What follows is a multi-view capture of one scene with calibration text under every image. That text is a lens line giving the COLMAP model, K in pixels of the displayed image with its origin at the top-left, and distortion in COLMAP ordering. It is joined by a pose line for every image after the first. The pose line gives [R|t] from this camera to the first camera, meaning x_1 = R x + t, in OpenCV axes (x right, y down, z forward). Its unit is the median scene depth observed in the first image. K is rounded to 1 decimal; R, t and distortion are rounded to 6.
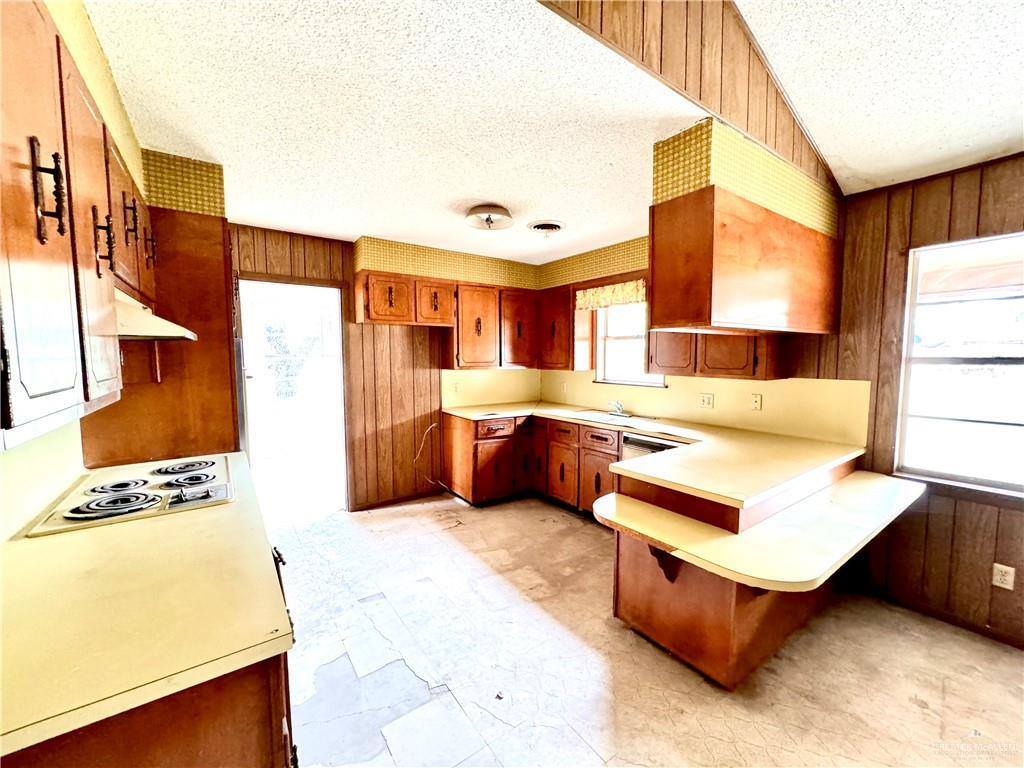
lens RADIAL K [[411.6, 0, 510.2], [0, 411.6, 386.7], [0, 0, 1]] dist [-0.003821, 0.000474]
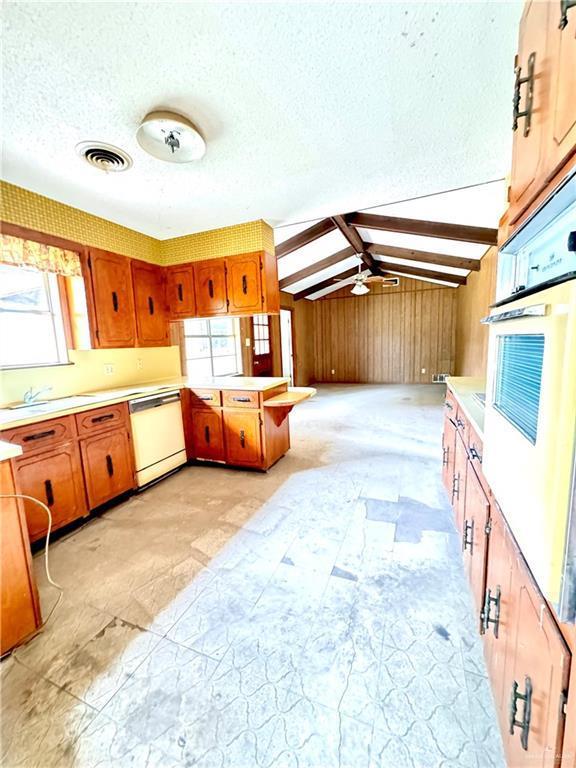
lens RADIAL K [[308.7, 0, 288.3], [0, 308.7, 383.2], [0, 0, 1]] dist [-0.003821, 0.000474]
pose [[-0.539173, -0.089958, 0.837377, -0.731025], [0.101461, 0.980099, 0.170620, -0.036269], [-0.836061, 0.176955, -0.519315, 1.252421]]
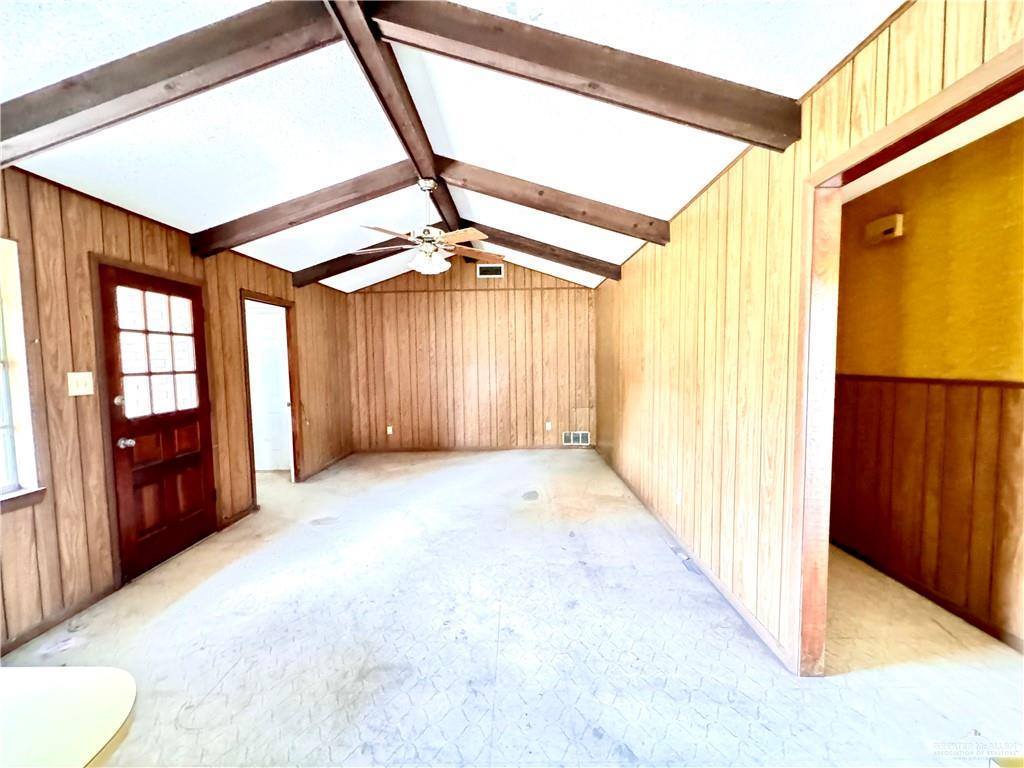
lens RADIAL K [[411.6, 0, 511.7], [0, 411.6, 384.2], [0, 0, 1]] dist [-0.003821, 0.000474]
pose [[-0.812599, -0.018713, 0.582522, -0.110434], [0.060977, 0.991269, 0.116905, -0.025813], [-0.579624, 0.130517, -0.804364, 0.543468]]
